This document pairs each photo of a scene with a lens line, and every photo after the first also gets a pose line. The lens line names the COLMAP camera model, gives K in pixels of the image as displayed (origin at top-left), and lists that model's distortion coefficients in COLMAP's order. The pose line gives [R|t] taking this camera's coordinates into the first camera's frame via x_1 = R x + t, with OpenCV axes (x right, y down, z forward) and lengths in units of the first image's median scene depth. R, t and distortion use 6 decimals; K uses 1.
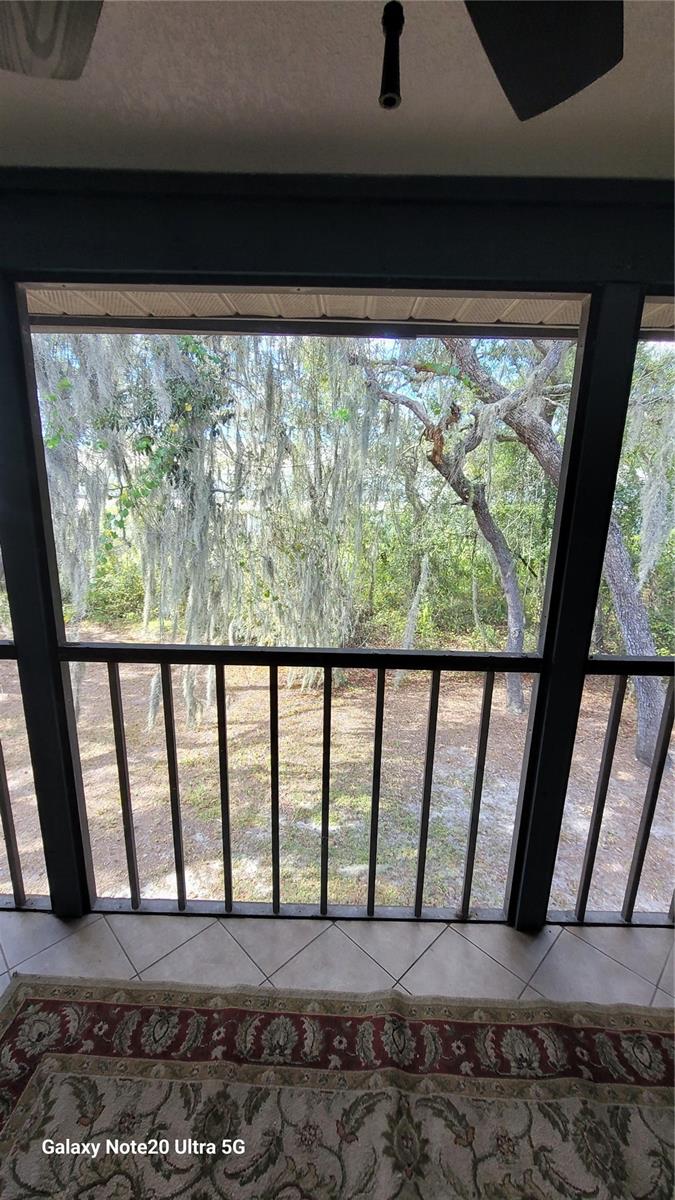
lens RADIAL K [[484.9, 0, 337.5], [0, 484.9, 600.0], [0, 0, 1]] dist [-0.000834, -0.000058]
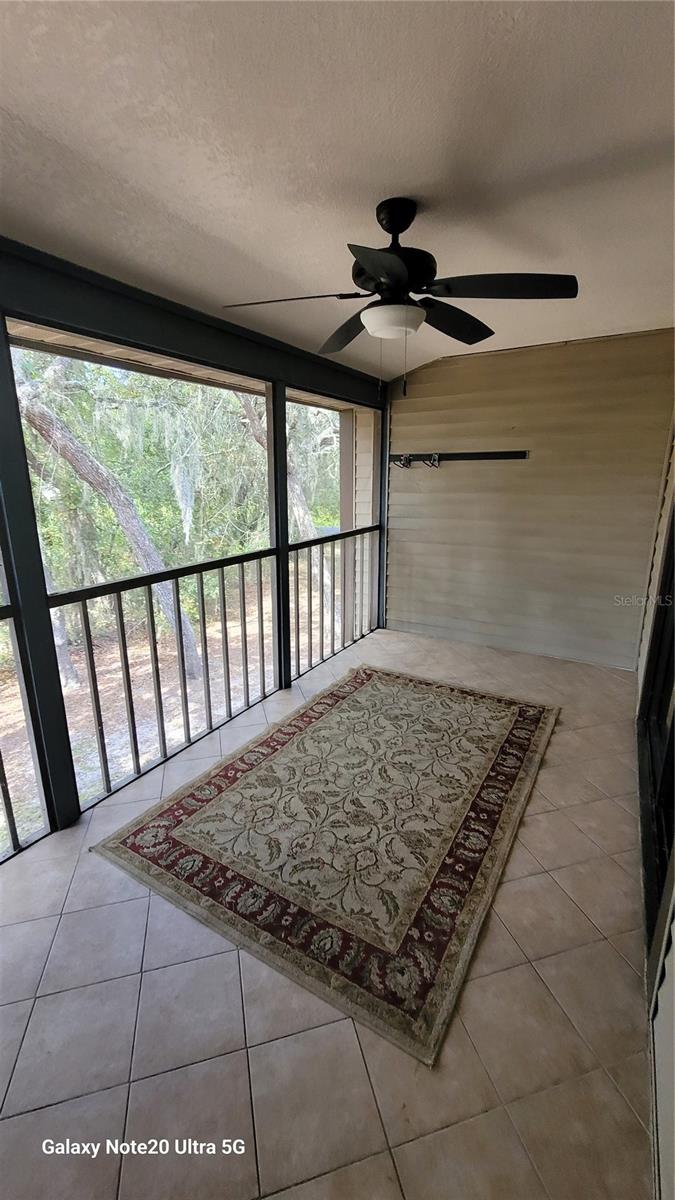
lens RADIAL K [[484.9, 0, 337.5], [0, 484.9, 600.0], [0, 0, 1]] dist [-0.000834, -0.000058]
pose [[0.488229, -0.244039, 0.837900, -1.258515], [0.215740, 0.964058, 0.155075, 0.069821], [-0.845629, 0.105056, 0.523331, -0.310710]]
